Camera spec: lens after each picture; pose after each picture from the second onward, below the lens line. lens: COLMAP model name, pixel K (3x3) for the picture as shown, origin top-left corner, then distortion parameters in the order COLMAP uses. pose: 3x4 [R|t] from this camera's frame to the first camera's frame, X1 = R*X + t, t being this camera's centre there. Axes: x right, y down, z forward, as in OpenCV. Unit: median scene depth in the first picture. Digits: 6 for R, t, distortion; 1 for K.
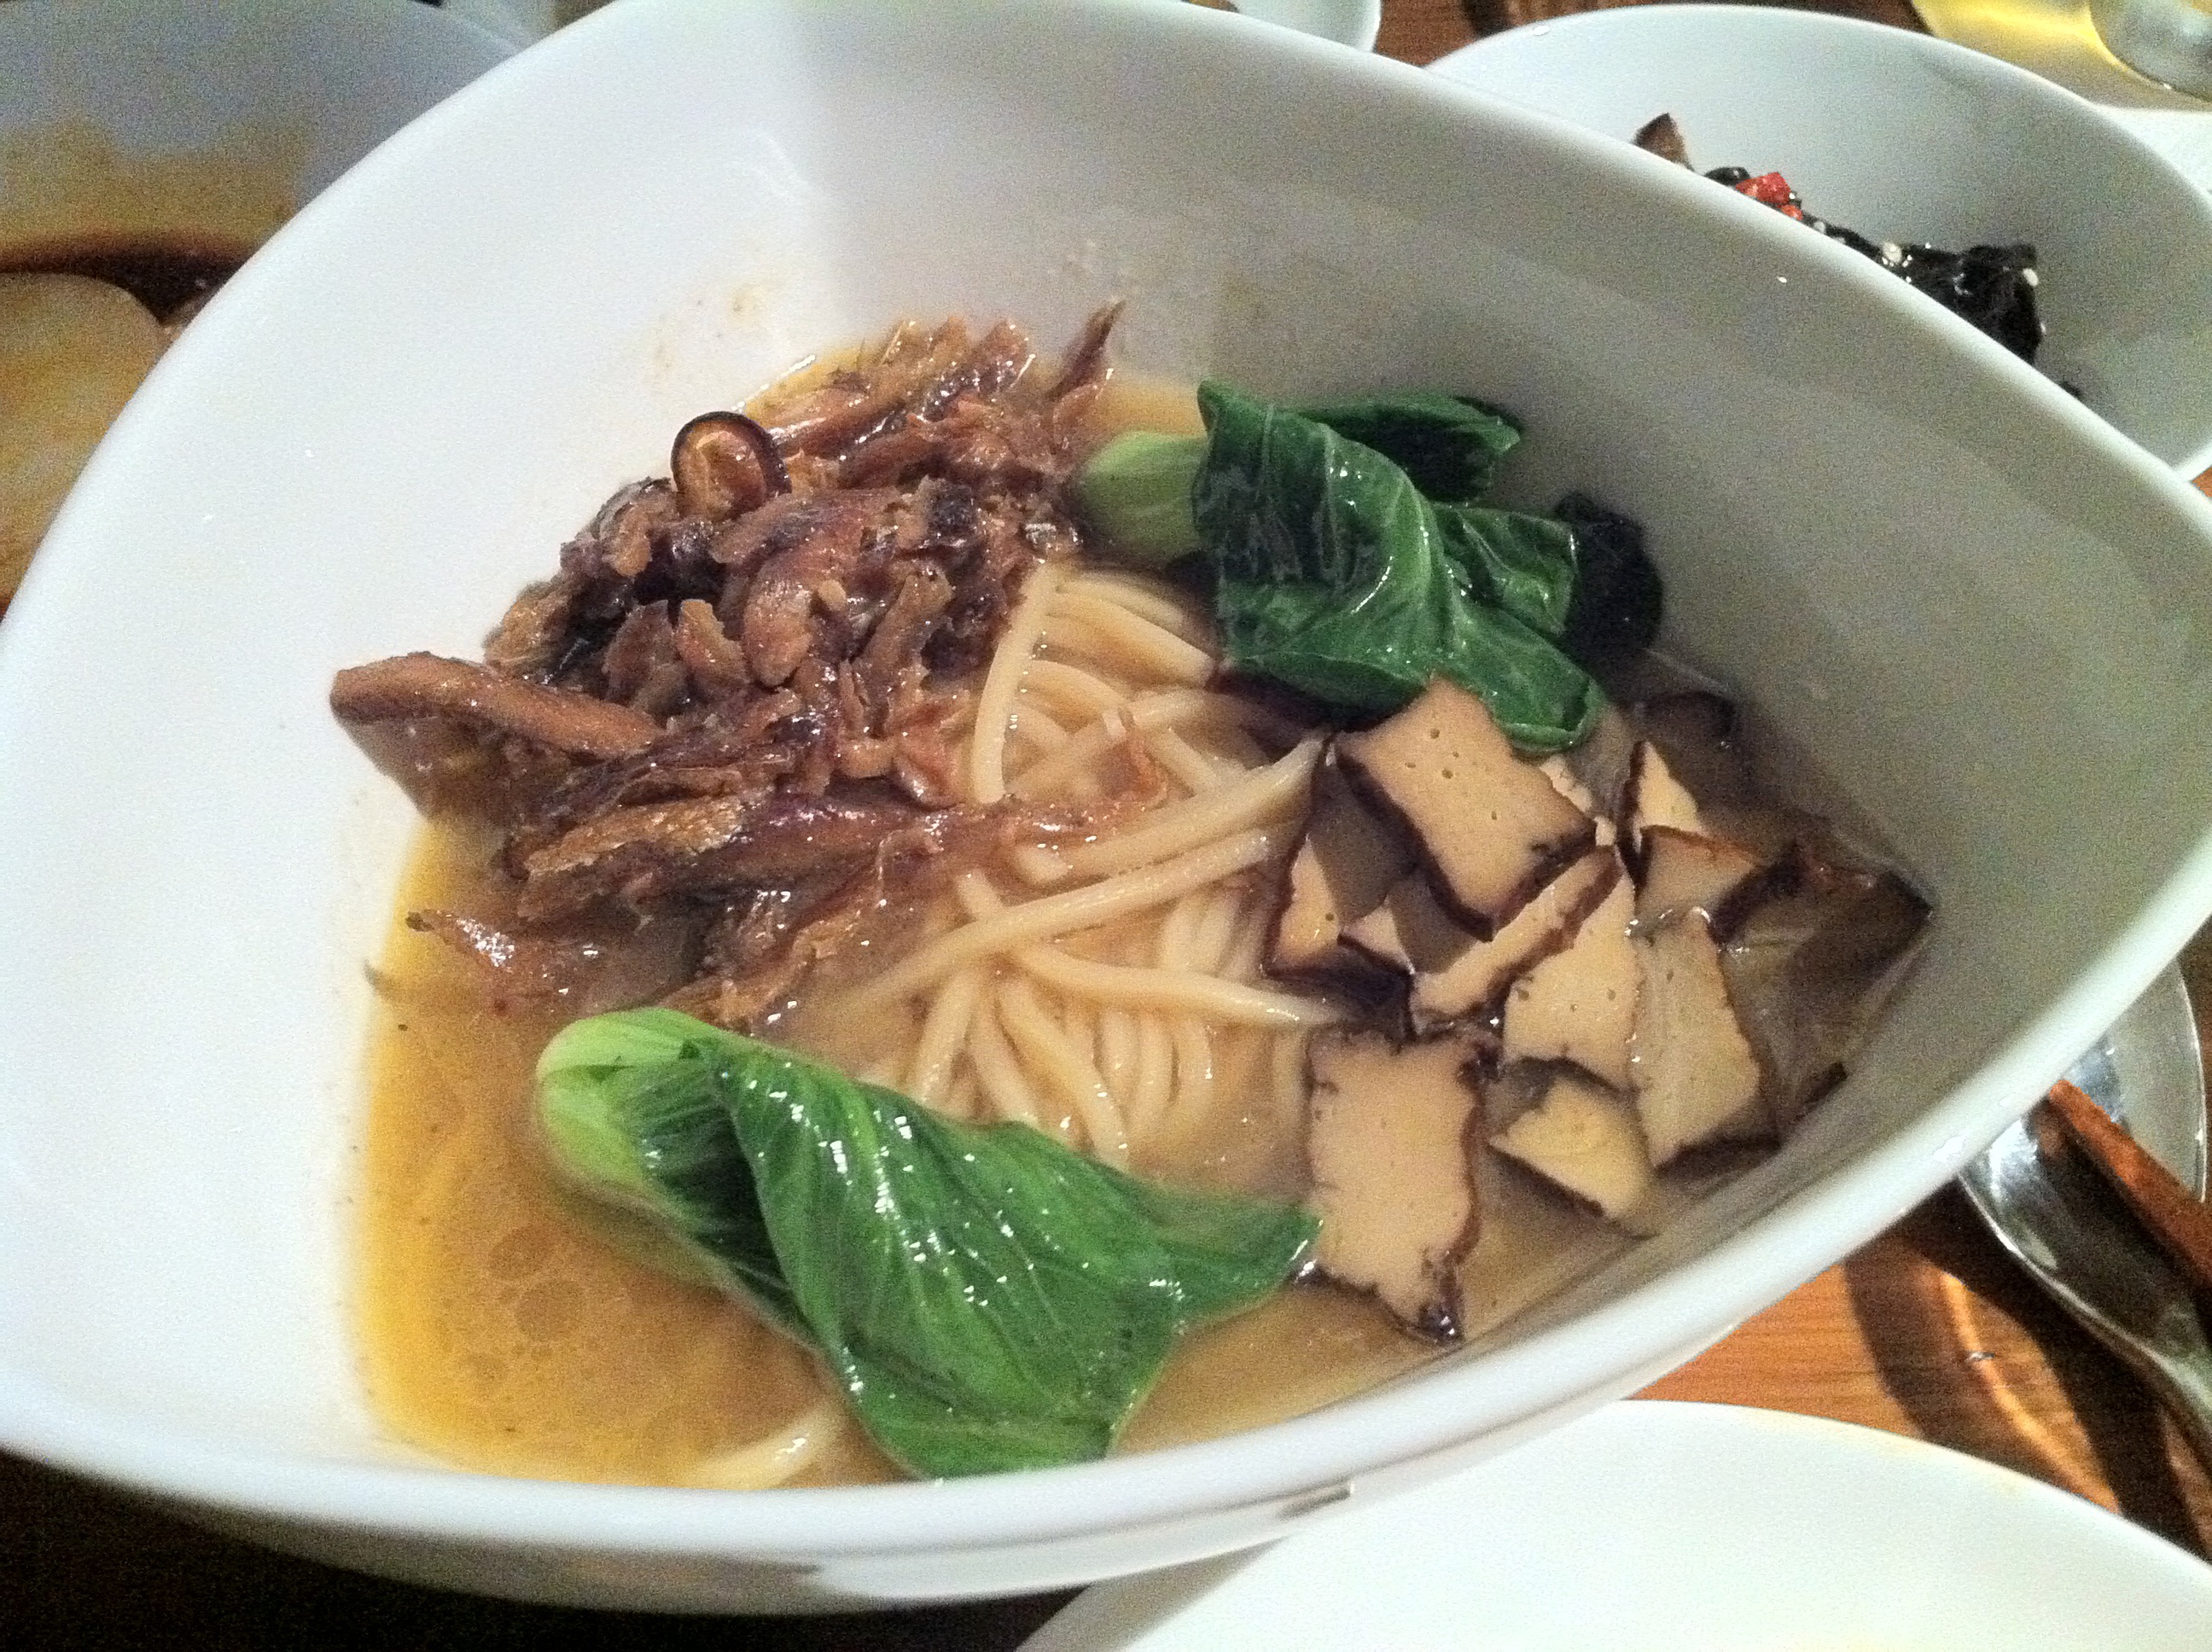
lens RADIAL K [[2157.0, 0, 1106.0], [0, 2157.0, 826.0], [0, 0, 1]] dist [0.076278, -0.359882]
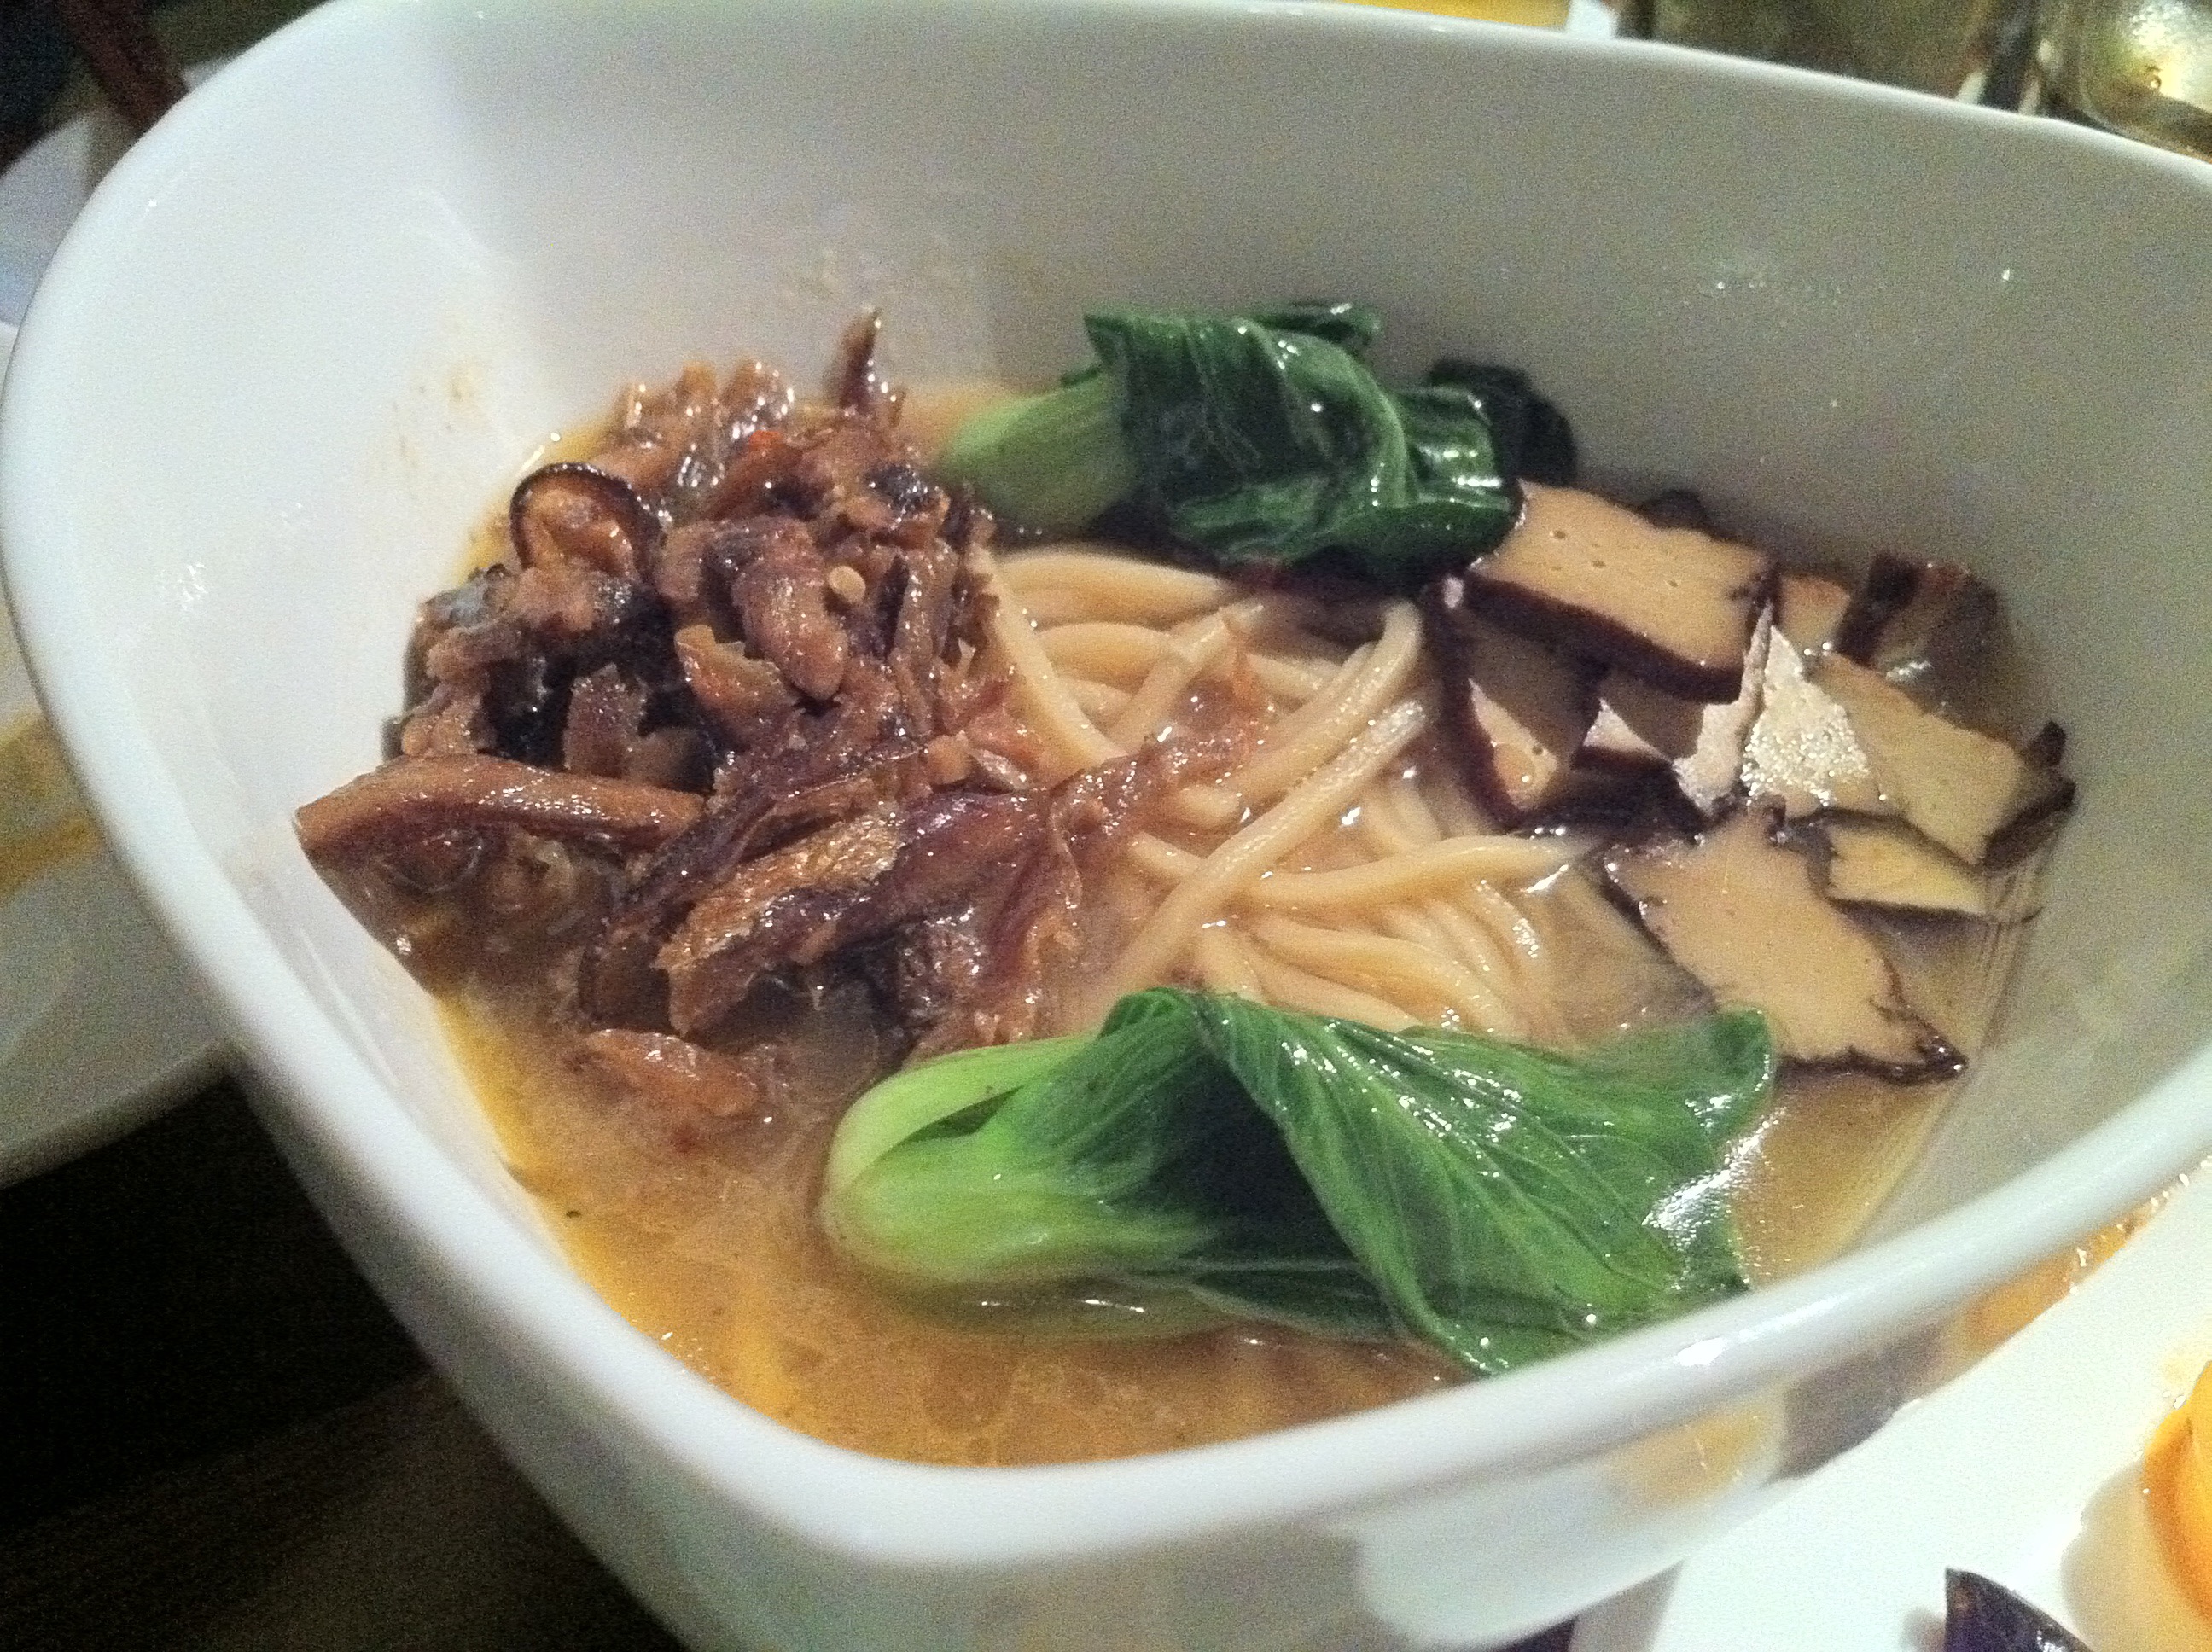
lens RADIAL K [[2157.0, 0, 1106.0], [0, 2157.0, 826.0], [0, 0, 1]] dist [0.076278, -0.359882]
pose [[0.873480, -0.271620, 0.404048, -0.417165], [0.333191, 0.938620, -0.089316, 0.090480], [-0.354988, 0.212641, 0.910367, 0.243804]]
